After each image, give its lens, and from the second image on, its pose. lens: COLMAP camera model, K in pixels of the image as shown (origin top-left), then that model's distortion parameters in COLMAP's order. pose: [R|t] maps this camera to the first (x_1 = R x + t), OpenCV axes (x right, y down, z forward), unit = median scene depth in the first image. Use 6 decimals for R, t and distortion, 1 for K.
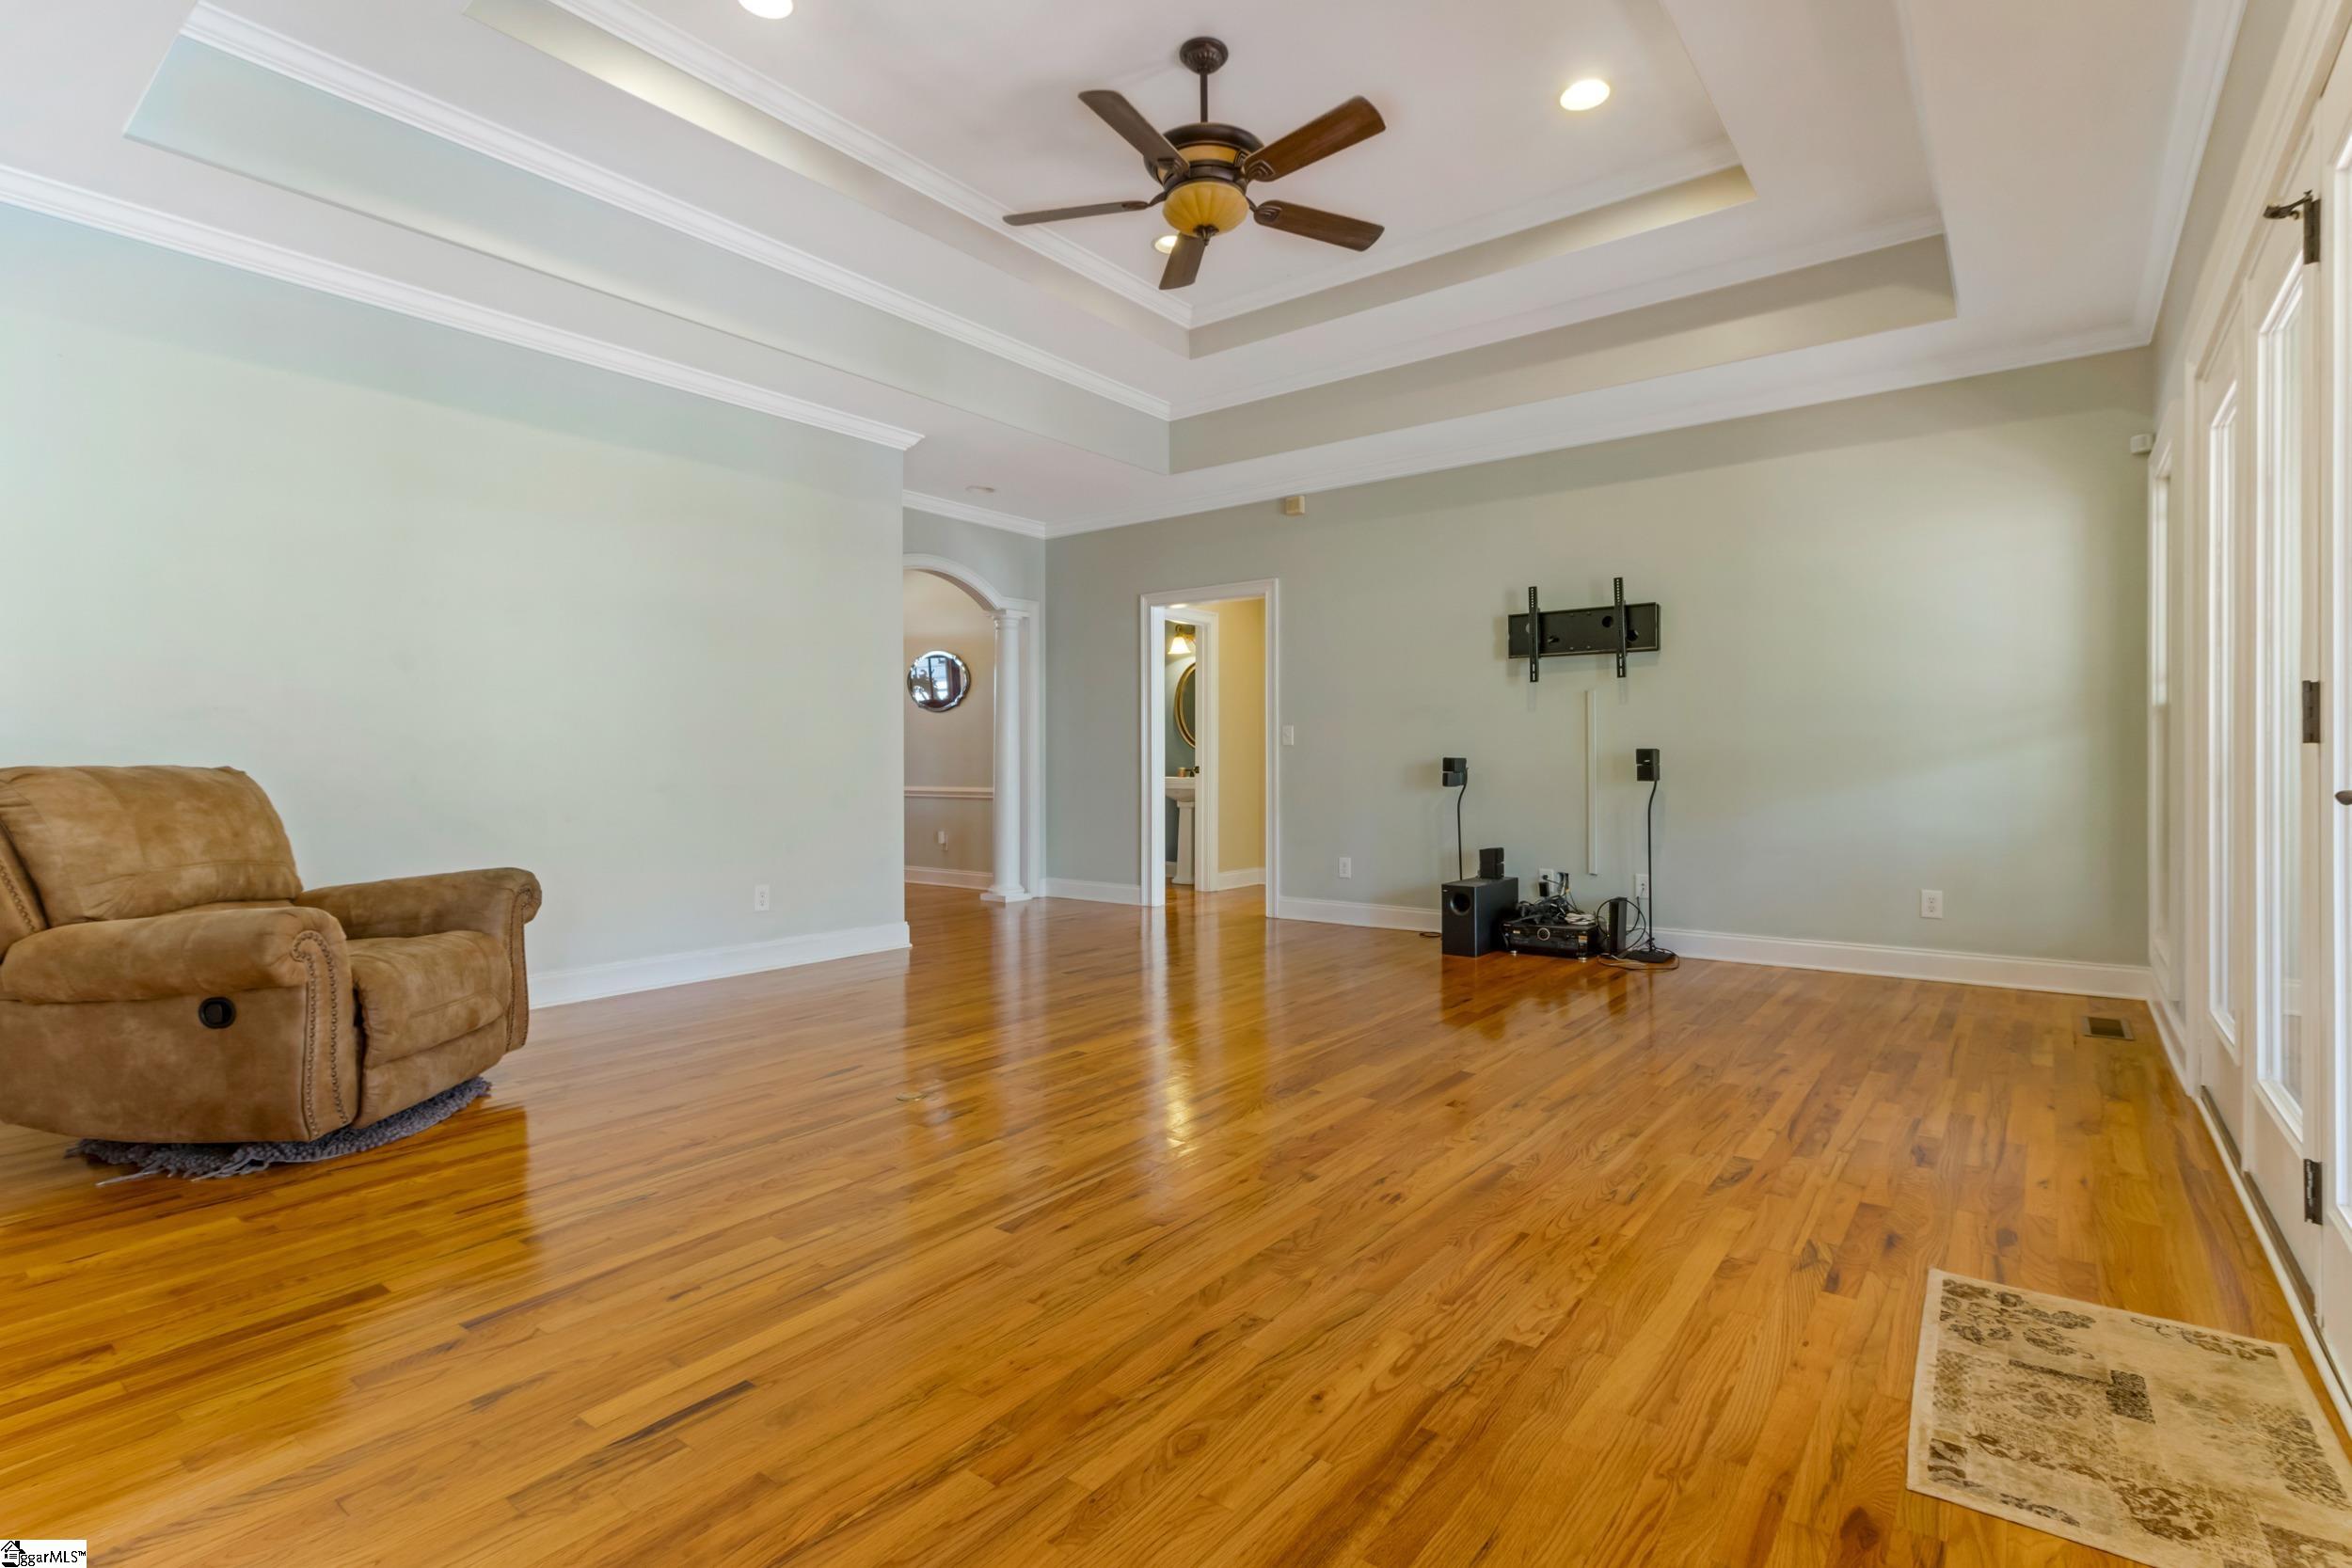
lens RADIAL K [[1159.7, 0, 1189.0], [0, 1159.7, 765.2], [0, 0, 1]] dist [0.001893, 0.000230]
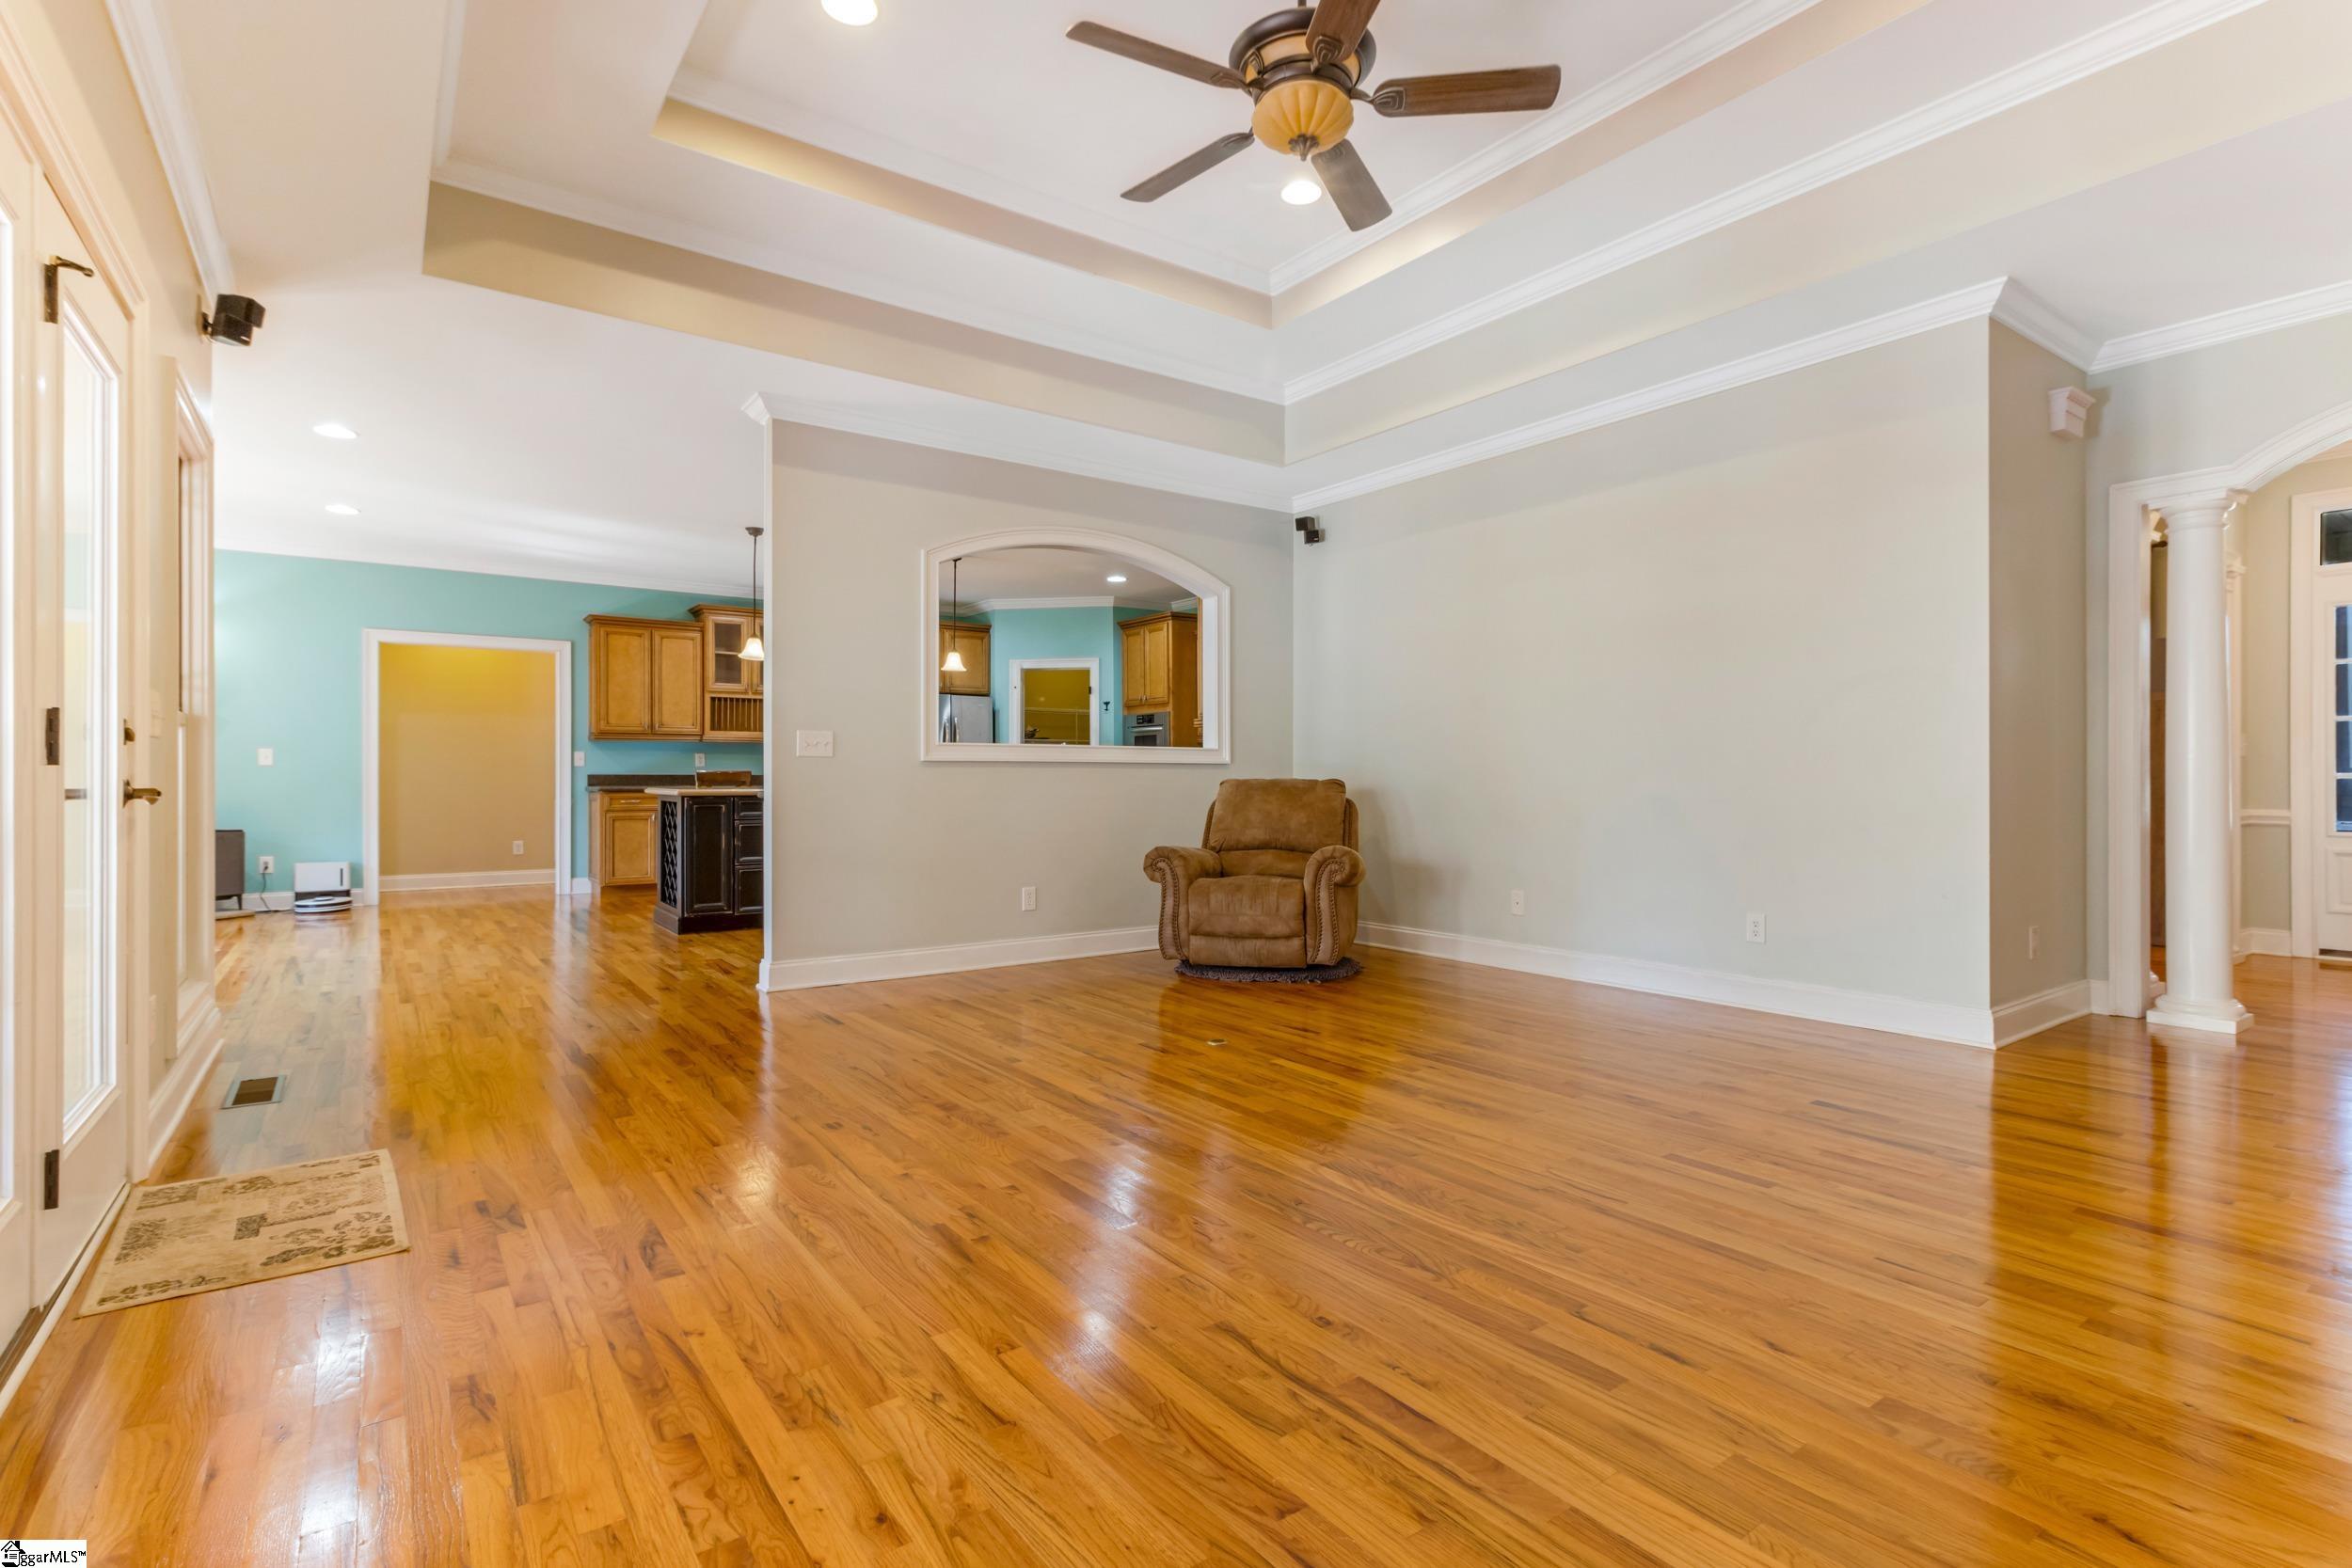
lens RADIAL K [[1159.7, 0, 1189.0], [0, 1159.7, 765.2], [0, 0, 1]] dist [0.001893, 0.000230]
pose [[-0.313499, -0.006247, -0.949568, 1.501844], [0.000175, 0.999978, -0.006637, -0.010718], [0.949588, -0.002247, -0.313491, 2.115367]]
